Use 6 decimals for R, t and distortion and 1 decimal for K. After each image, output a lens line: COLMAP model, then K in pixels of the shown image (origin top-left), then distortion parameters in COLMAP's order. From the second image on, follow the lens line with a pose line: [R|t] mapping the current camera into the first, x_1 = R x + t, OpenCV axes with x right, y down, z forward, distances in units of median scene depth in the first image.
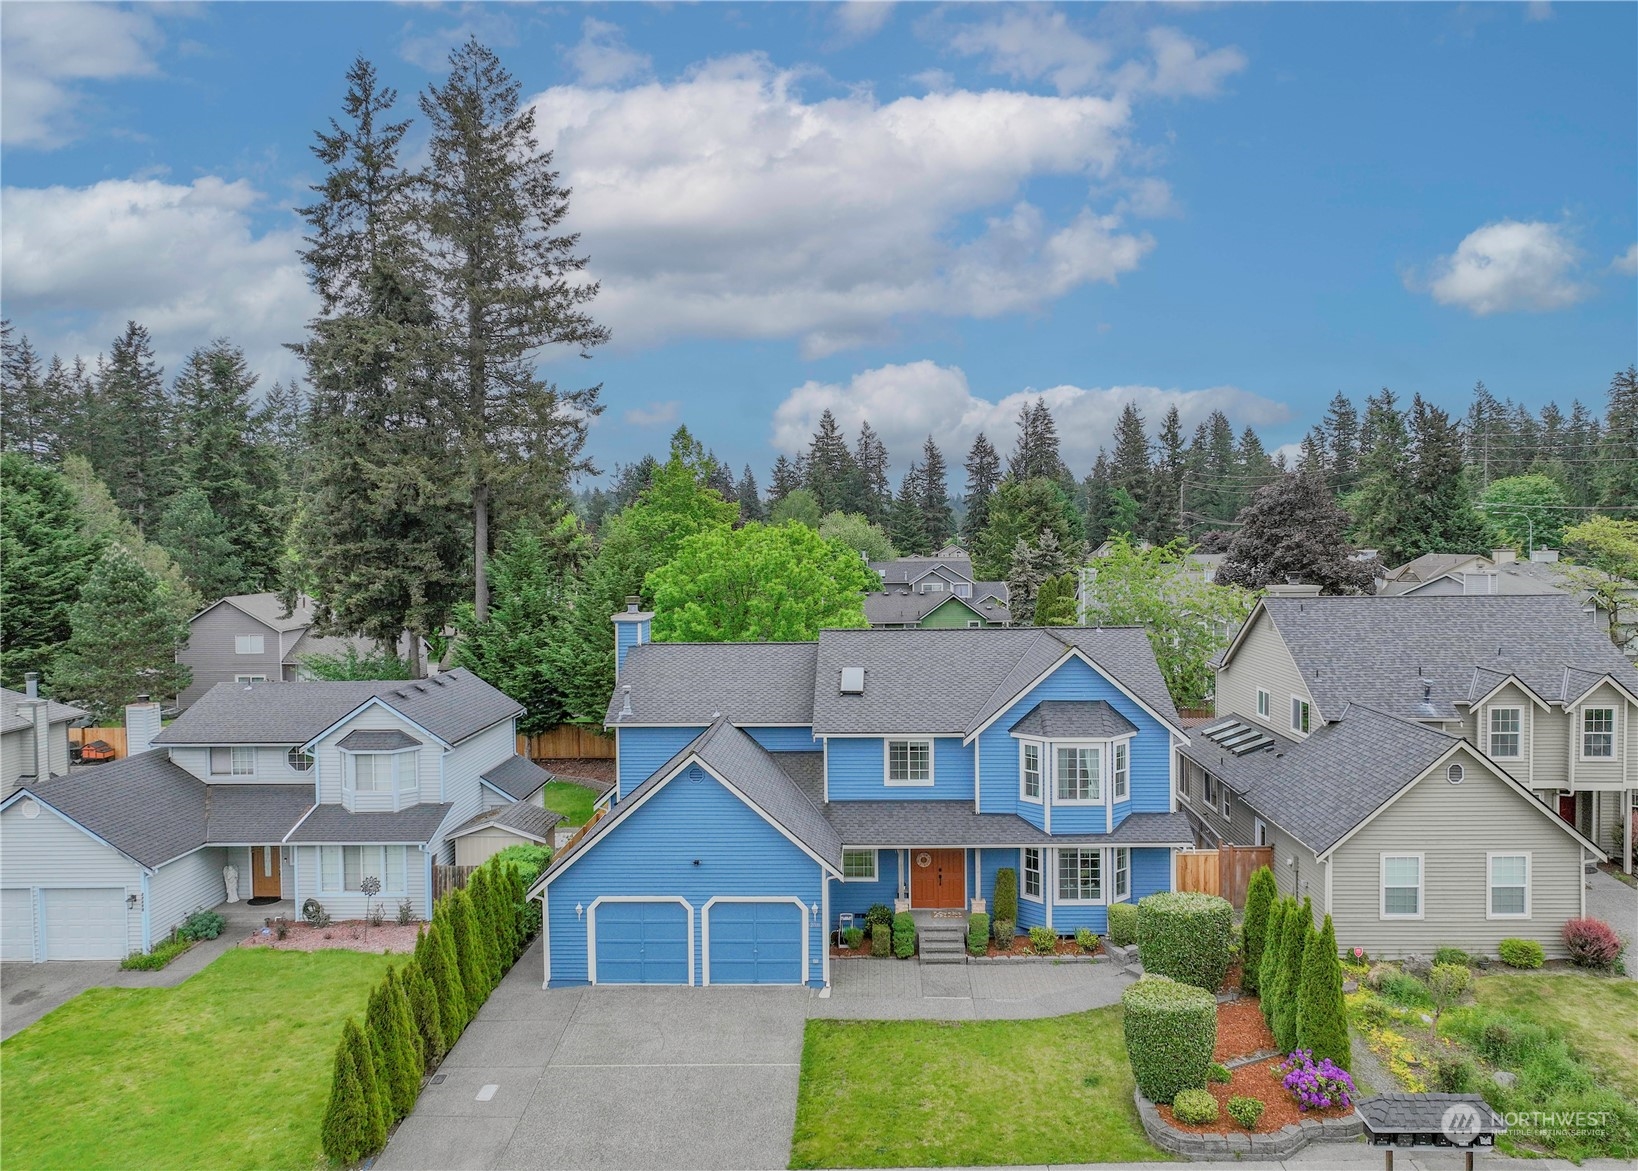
lens RADIAL K [[1072.6, 0, 819.8], [0, 1072.6, 599.4], [0, 0, 1]] dist [-0.006067, -0.002721]
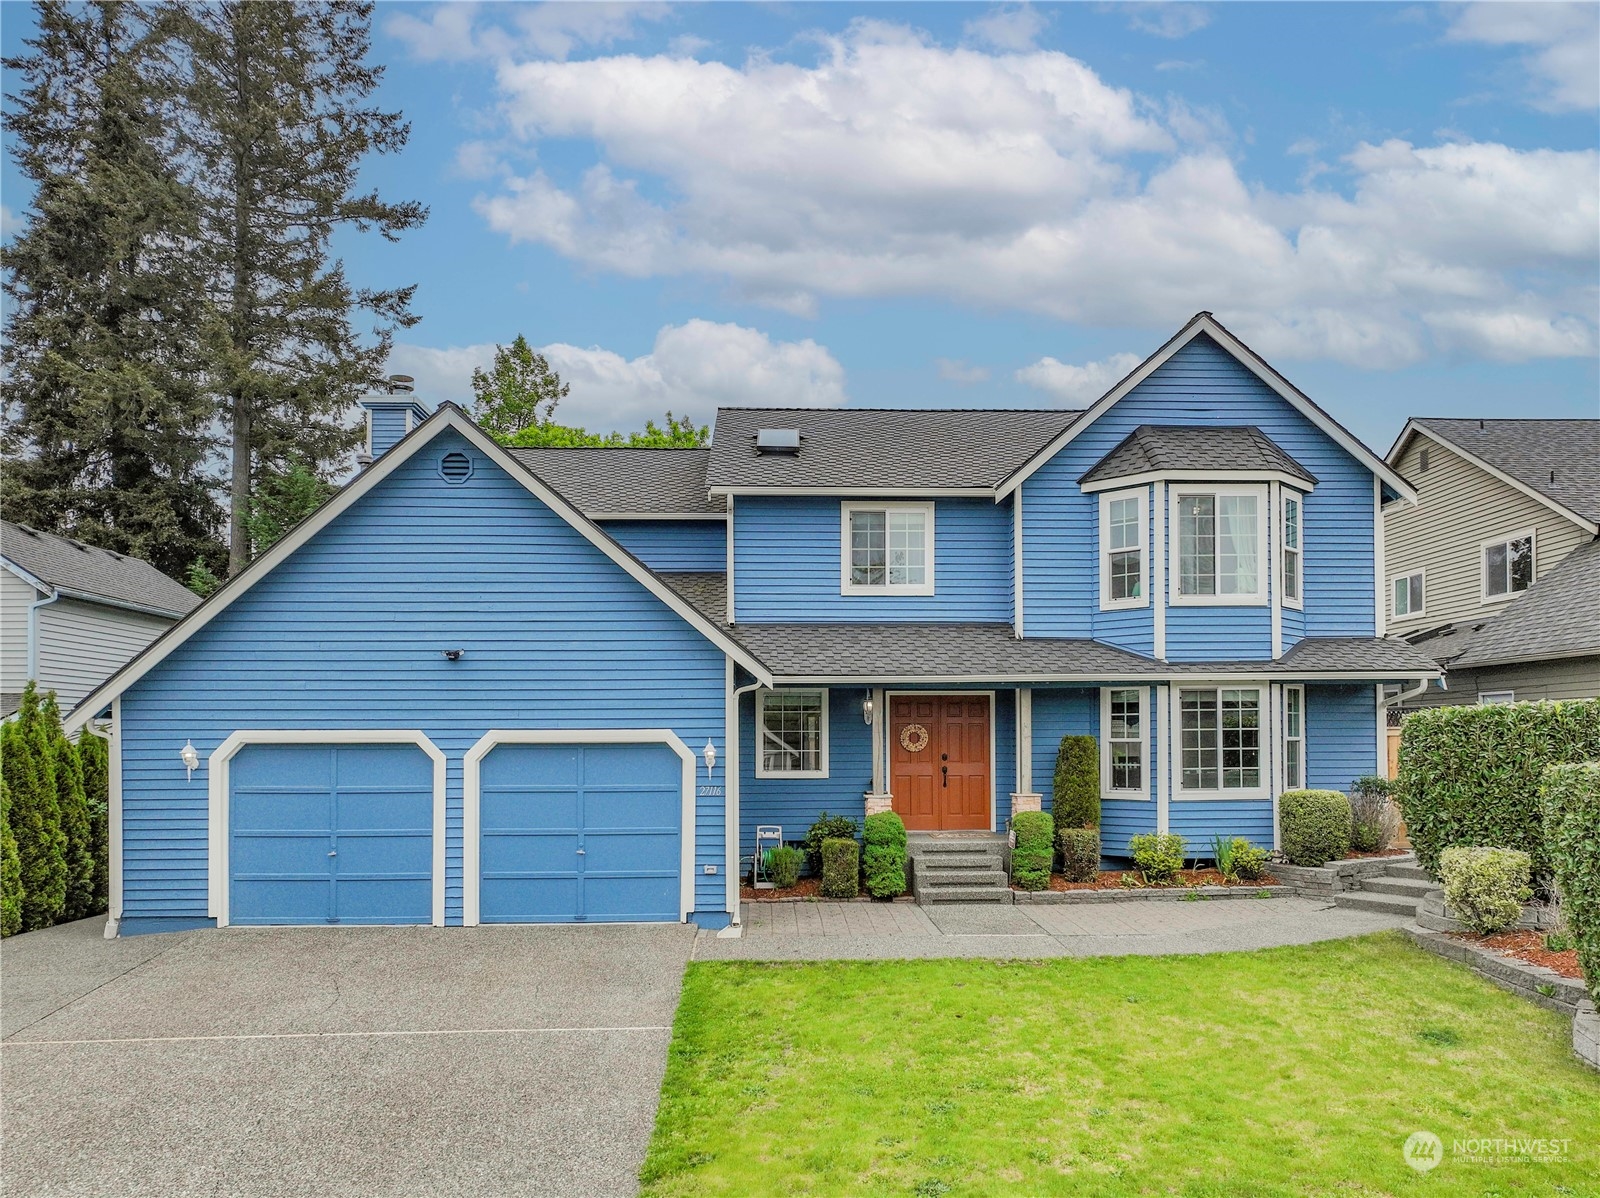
lens RADIAL K [[1349.4, 0, 801.0], [0, 1349.4, 599.1], [0, 0, 1]] dist [-0.002646, 0.006443]
pose [[0.997801, 0.006397, 0.065978, -0.003945], [-0.004084, 0.999374, -0.035132, 0.238084], [-0.066162, 0.034785, 0.997202, 0.404654]]
